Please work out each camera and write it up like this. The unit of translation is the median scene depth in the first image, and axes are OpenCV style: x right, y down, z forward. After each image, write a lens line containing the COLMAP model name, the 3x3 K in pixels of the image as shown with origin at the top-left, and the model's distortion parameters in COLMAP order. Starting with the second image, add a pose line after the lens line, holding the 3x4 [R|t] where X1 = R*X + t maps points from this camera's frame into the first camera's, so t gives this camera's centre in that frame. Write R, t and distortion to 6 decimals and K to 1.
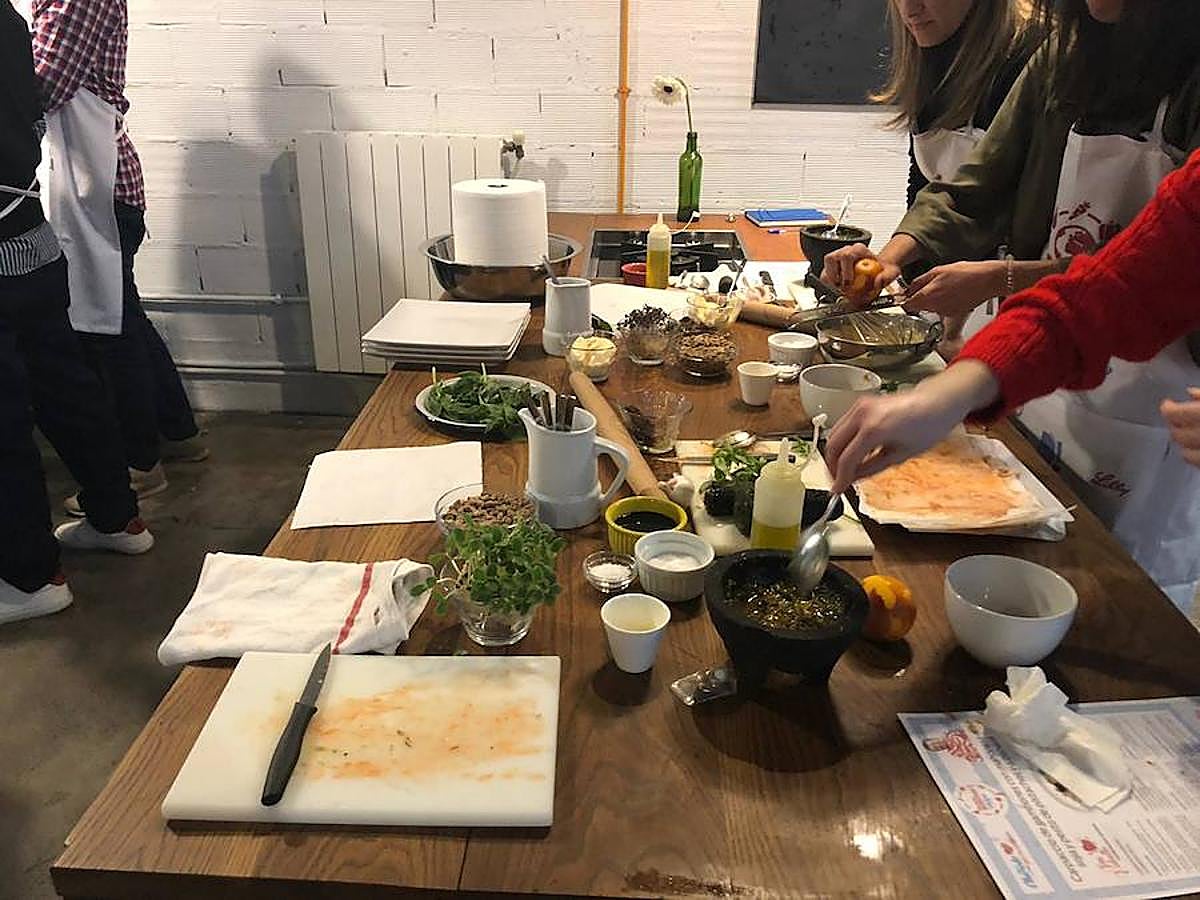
lens RADIAL K [[1018.4, 0, 600.0], [0, 1018.4, 450.0], [0, 0, 1]] dist [0.006445, 0.006698]
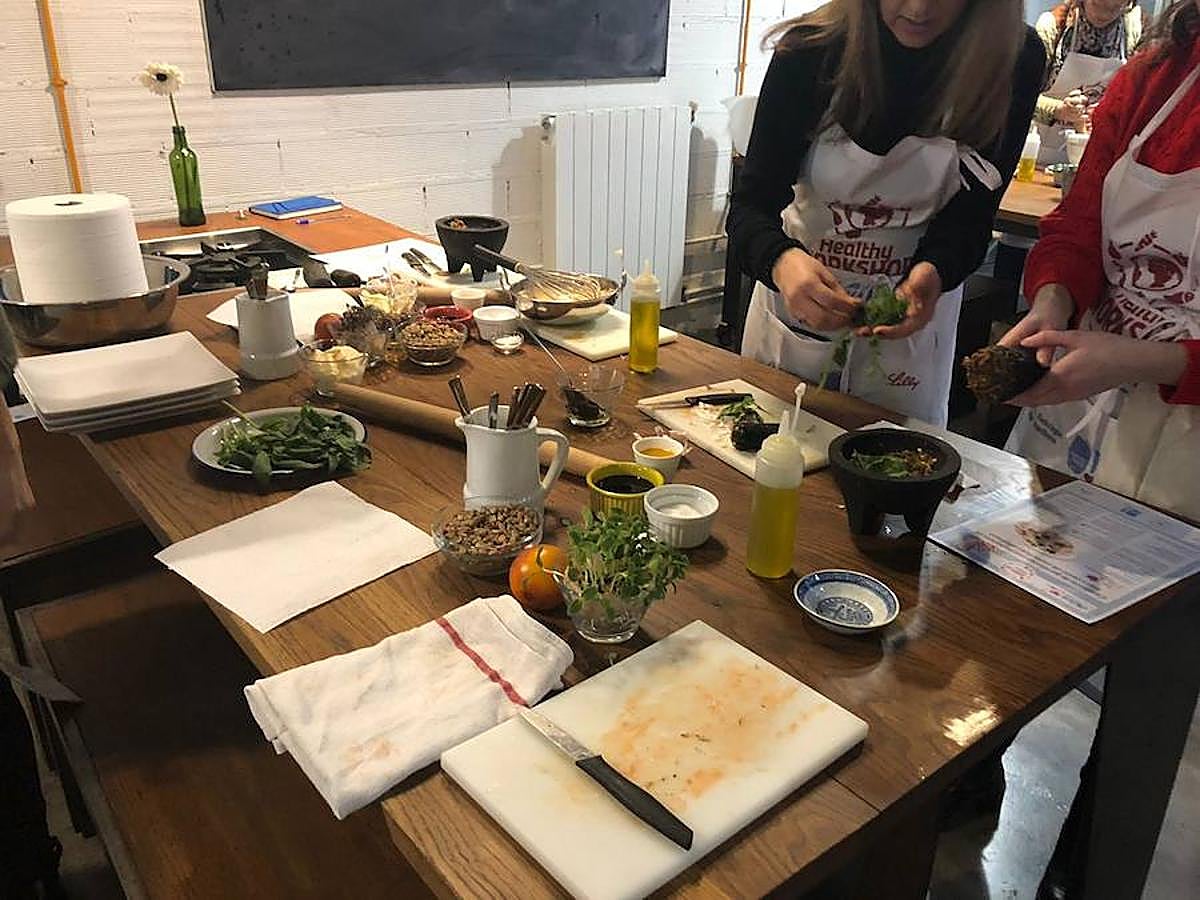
lens RADIAL K [[1018.4, 0, 600.0], [0, 1018.4, 450.0], [0, 0, 1]] dist [0.006445, 0.006698]
pose [[0.736081, -0.268069, 0.621549, -0.347424], [0.259310, 0.959861, 0.106887, -0.047845], [-0.625254, 0.082496, 0.776049, 0.119527]]
